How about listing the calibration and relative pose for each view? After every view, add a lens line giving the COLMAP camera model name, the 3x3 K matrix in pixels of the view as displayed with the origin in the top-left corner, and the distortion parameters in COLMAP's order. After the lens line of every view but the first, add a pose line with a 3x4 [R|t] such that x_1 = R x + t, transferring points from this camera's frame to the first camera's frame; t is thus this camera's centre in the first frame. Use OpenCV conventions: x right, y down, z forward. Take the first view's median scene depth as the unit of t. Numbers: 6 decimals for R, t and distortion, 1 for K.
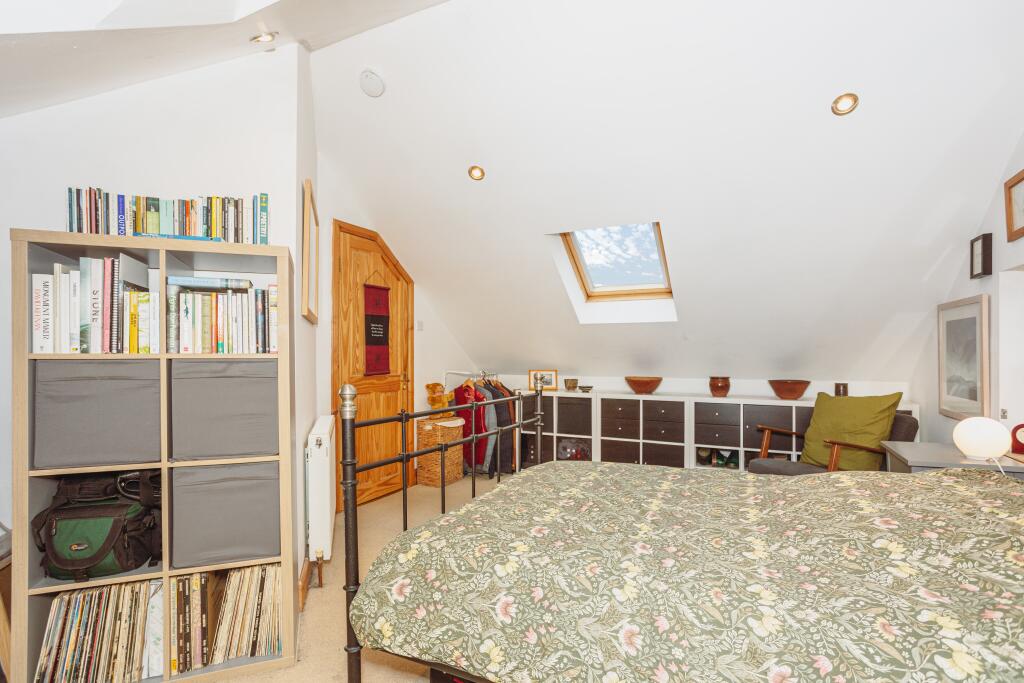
lens RADIAL K [[498.3, 0, 508.2], [0, 498.3, 344.5], [0, 0, 1]] dist [-0.049184, 0.027817]
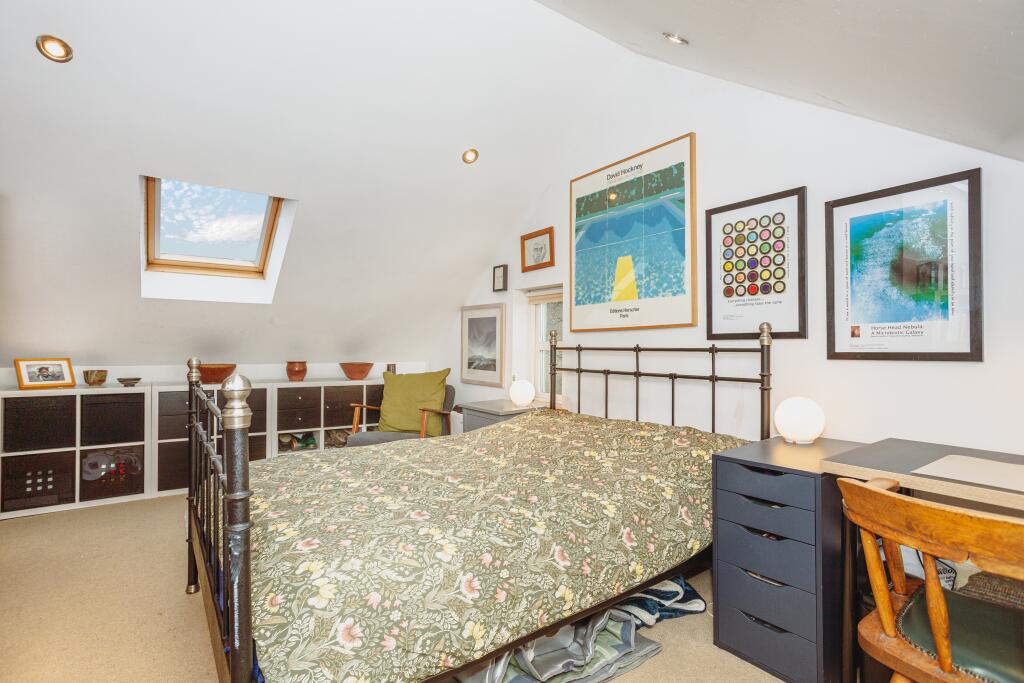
lens RADIAL K [[498.3, 0, 508.2], [0, 498.3, 344.5], [0, 0, 1]] dist [-0.049184, 0.027817]
pose [[0.462291, 0.005351, 0.886712, -0.325005], [-0.026822, 0.999609, 0.007952, 0.013211], [-0.886322, -0.027459, 0.462254, 0.181469]]
